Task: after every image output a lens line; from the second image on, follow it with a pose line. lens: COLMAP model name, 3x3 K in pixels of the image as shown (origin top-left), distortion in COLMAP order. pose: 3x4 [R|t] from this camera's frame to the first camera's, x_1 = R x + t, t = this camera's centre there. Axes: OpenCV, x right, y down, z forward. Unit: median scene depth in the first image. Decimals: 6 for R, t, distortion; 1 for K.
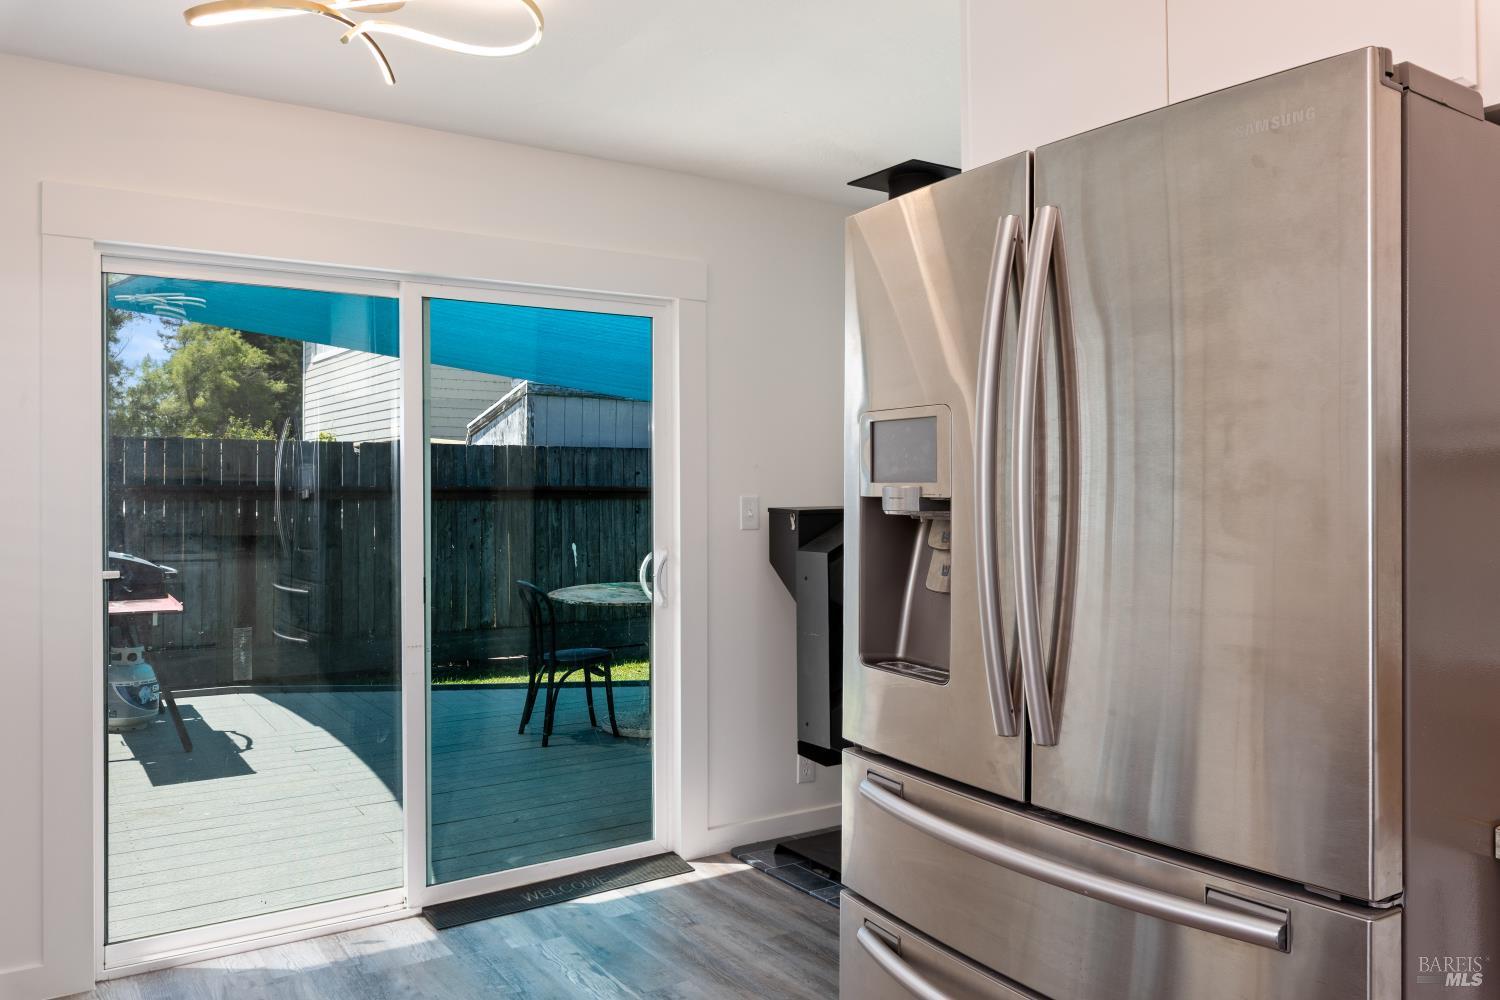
lens RADIAL K [[1156.9, 0, 750.0], [0, 1156.9, 500.0], [0, 0, 1]] dist [0.000996, 0.001560]
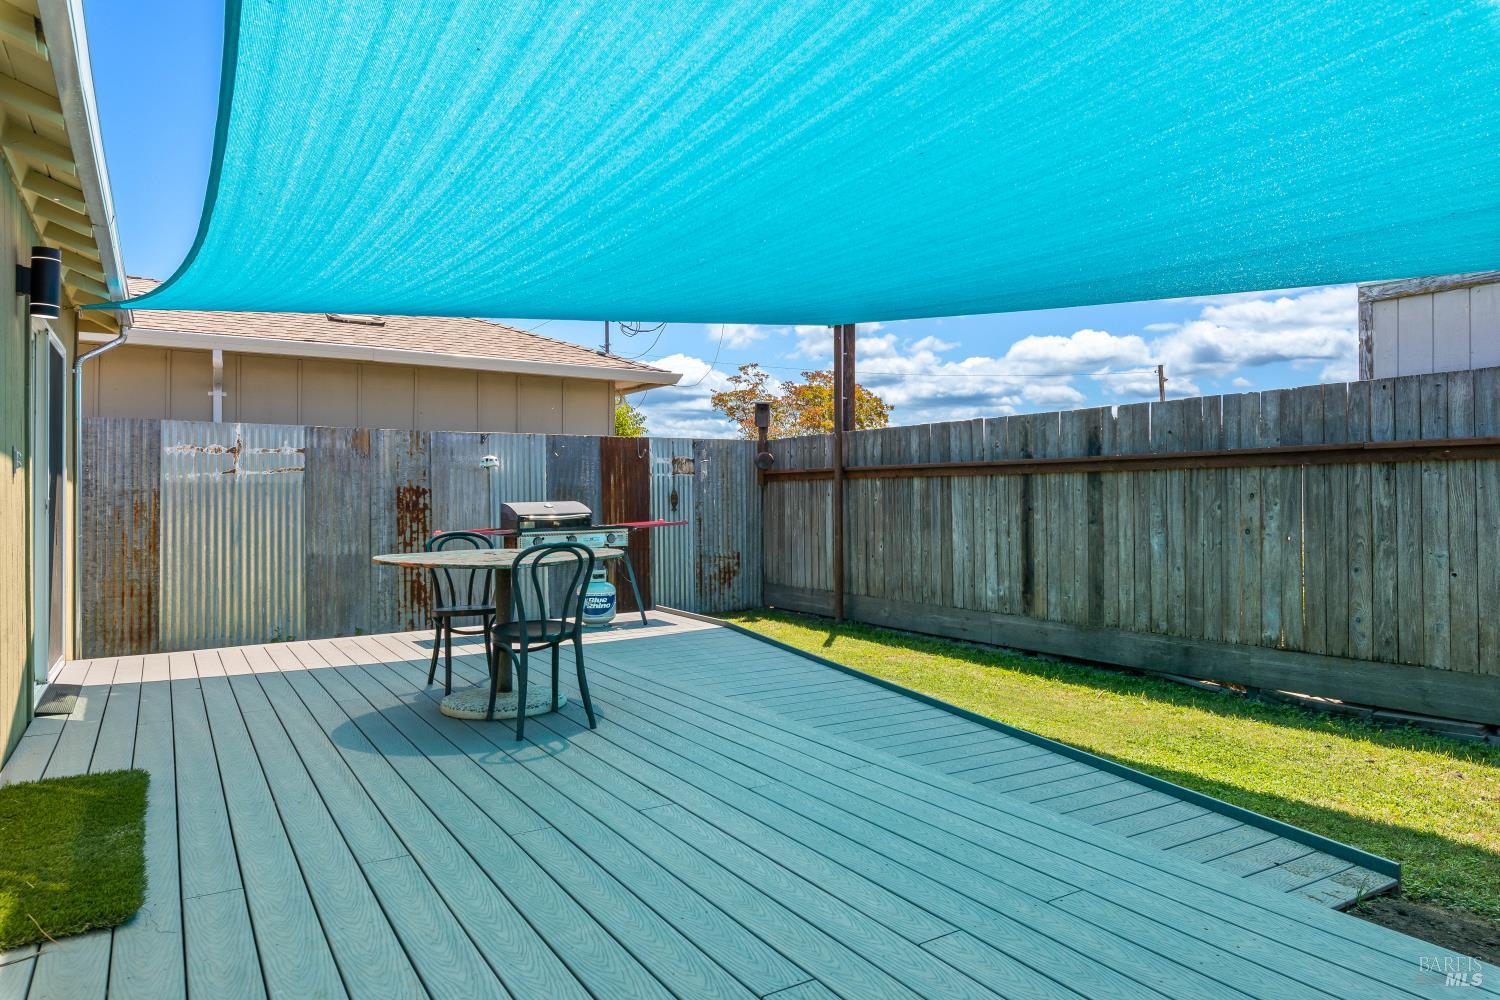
lens RADIAL K [[959.4, 0, 774.6], [0, 959.4, 481.0], [0, 0, 1]] dist [0.001543, -0.000673]
pose [[-0.045022, -0.021048, -0.998764, 0.382259], [-0.000925, 0.999778, -0.021027, 0.021434], [0.998986, -0.000023, -0.045031, 0.726545]]
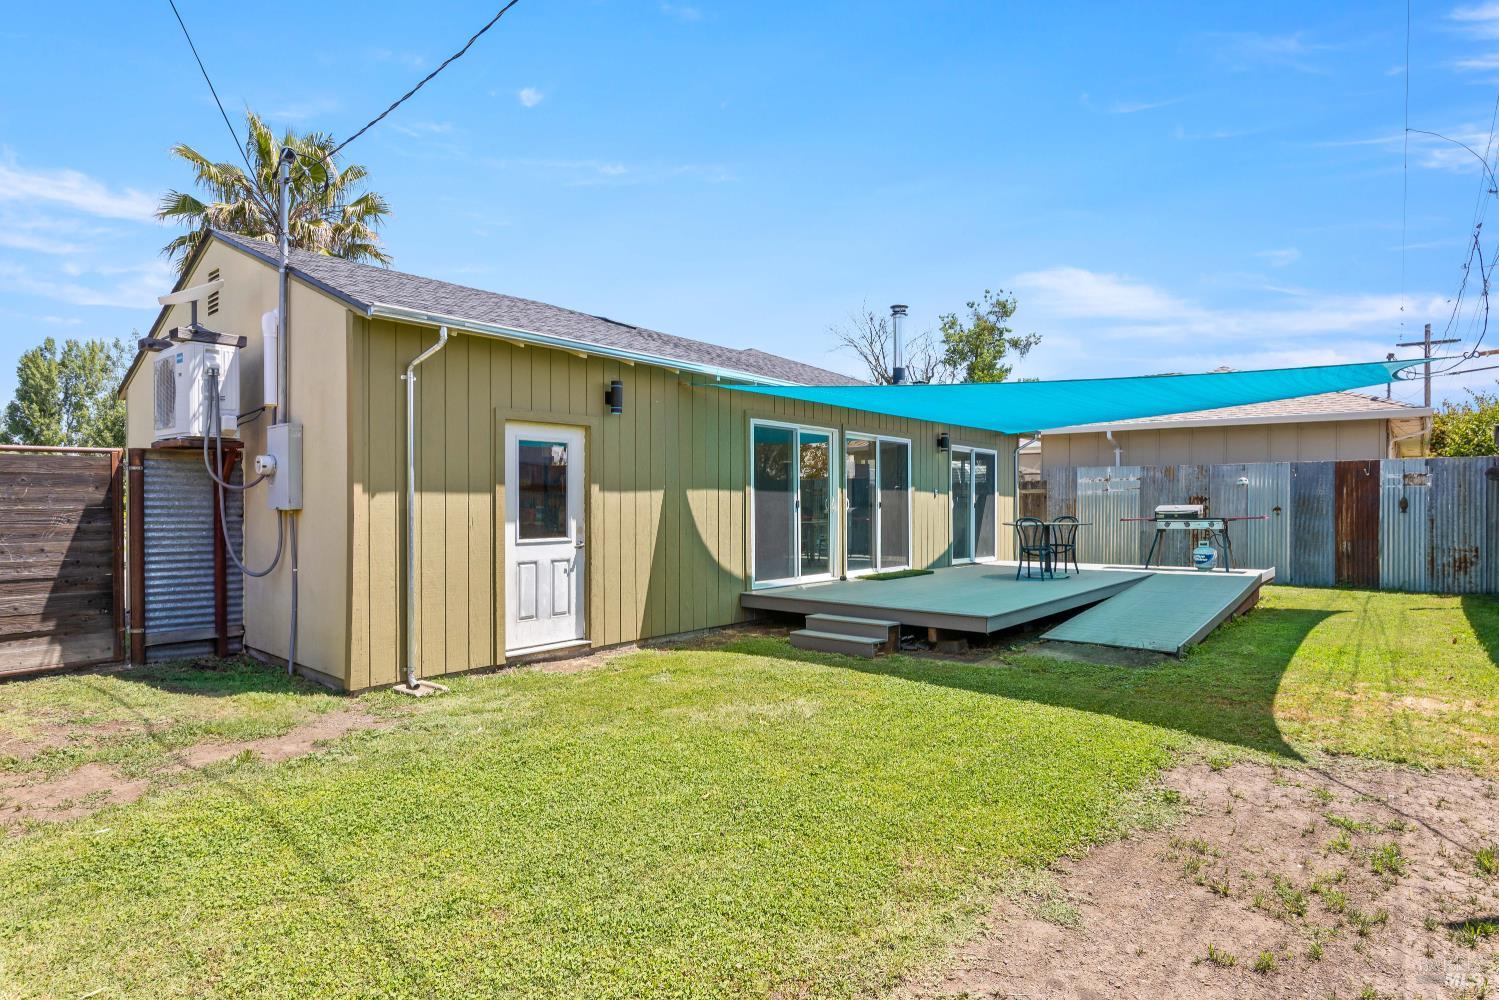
lens RADIAL K [[814.4, 0, 749.5], [0, 814.4, 504.3], [0, 0, 1]] dist [0.014672, -0.000824]
pose [[-0.965408, -0.003436, -0.260722, 0.606385], [-0.004970, 0.999974, 0.005225, 0.017627], [0.260697, 0.006340, -0.965400, 1.536754]]
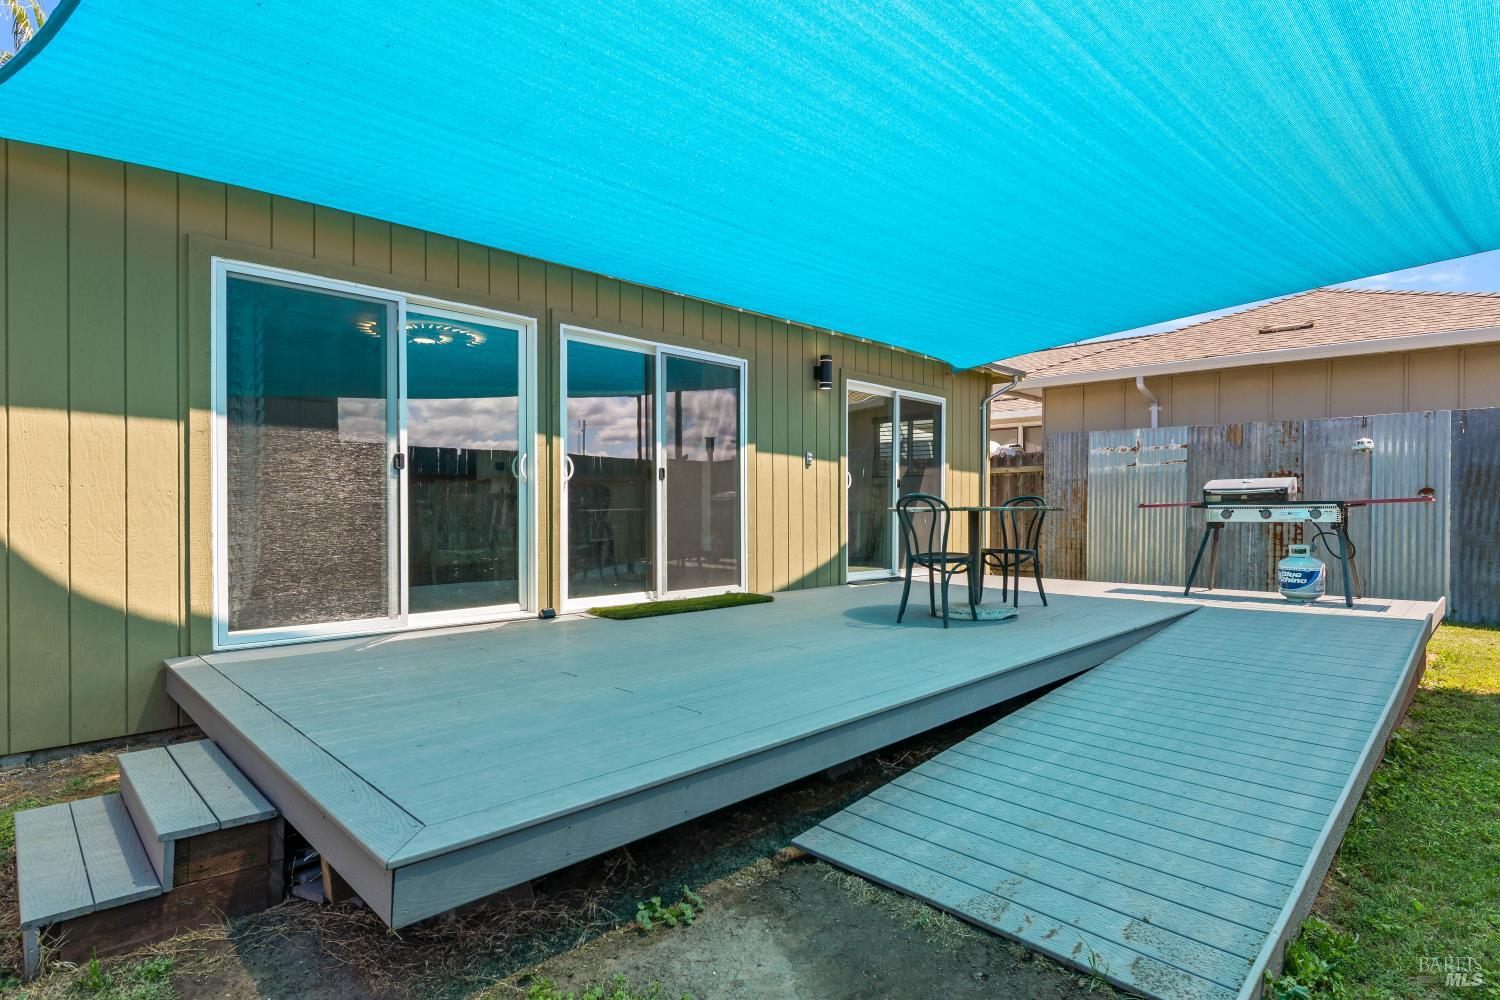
lens RADIAL K [[770.9, 0, 750.0], [0, 770.9, 500.0], [0, 0, 1]] dist [0.002707, -0.001215]
pose [[-0.985581, -0.008065, -0.169011, 0.166115], [-0.008129, 0.999967, -0.000316, 0.043444], [0.169008, 0.001062, -0.985614, 1.064987]]
